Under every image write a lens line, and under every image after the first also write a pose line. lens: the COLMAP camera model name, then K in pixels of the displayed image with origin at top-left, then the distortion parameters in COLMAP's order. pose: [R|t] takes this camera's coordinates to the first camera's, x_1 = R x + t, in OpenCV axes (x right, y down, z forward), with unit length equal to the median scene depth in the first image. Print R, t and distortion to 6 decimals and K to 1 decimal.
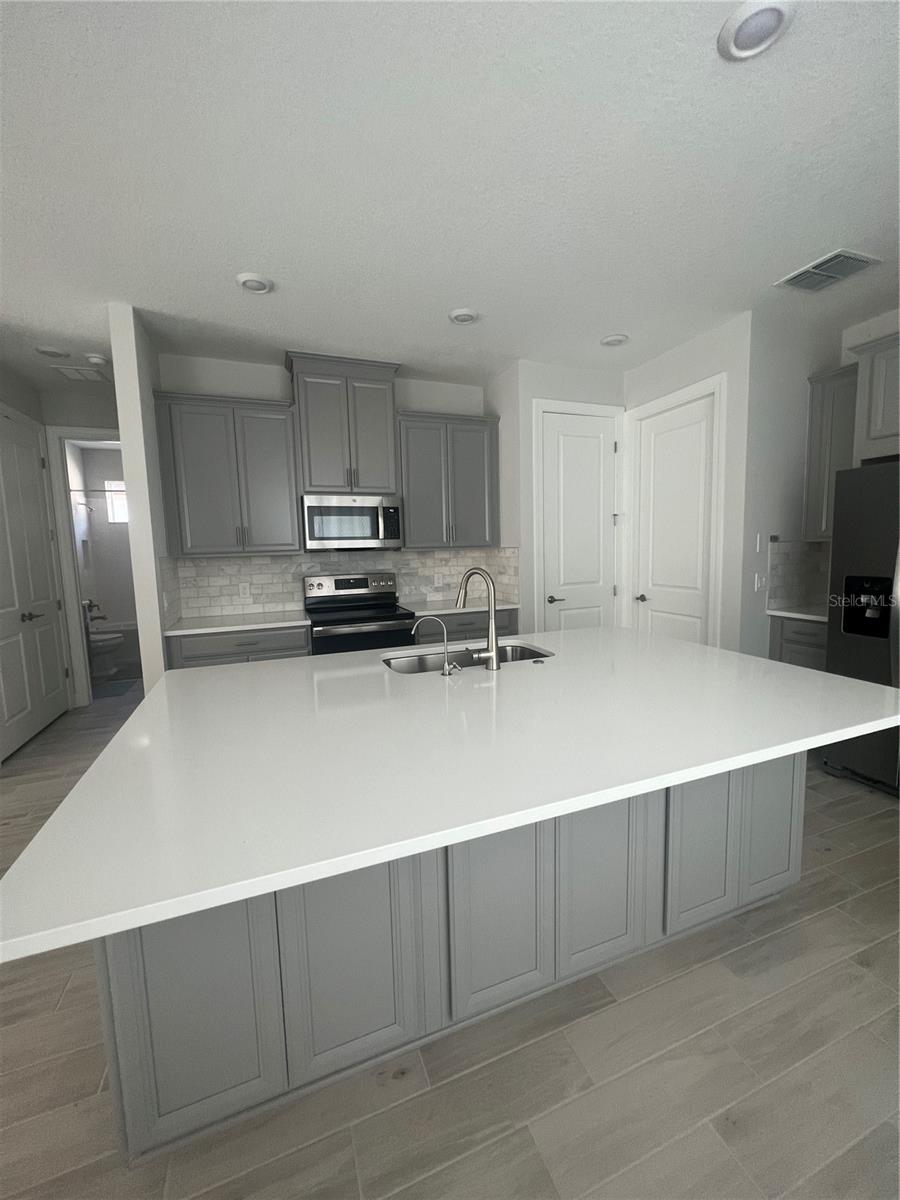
lens RADIAL K [[475.6, 0, 449.6], [0, 475.6, 595.2], [0, 0, 1]] dist [-0.001895, 0.000107]
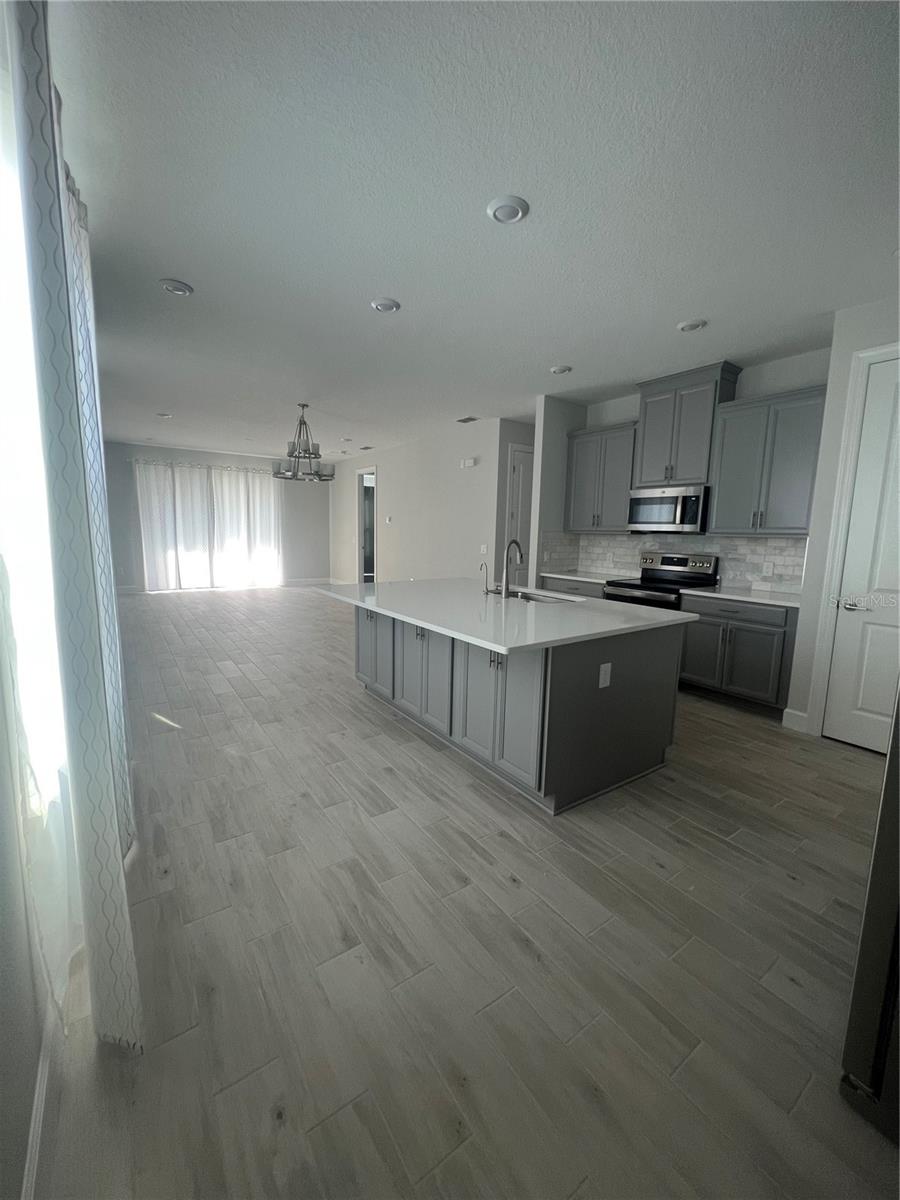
lens RADIAL K [[475.6, 0, 456.5], [0, 475.6, 592.7], [0, 0, 1]] dist [-0.001895, 0.000107]
pose [[0.250078, 0.157715, -0.955294, 0.848672], [-0.127111, 0.983453, 0.129088, -0.033717], [0.959846, 0.089146, 0.265987, 0.182224]]
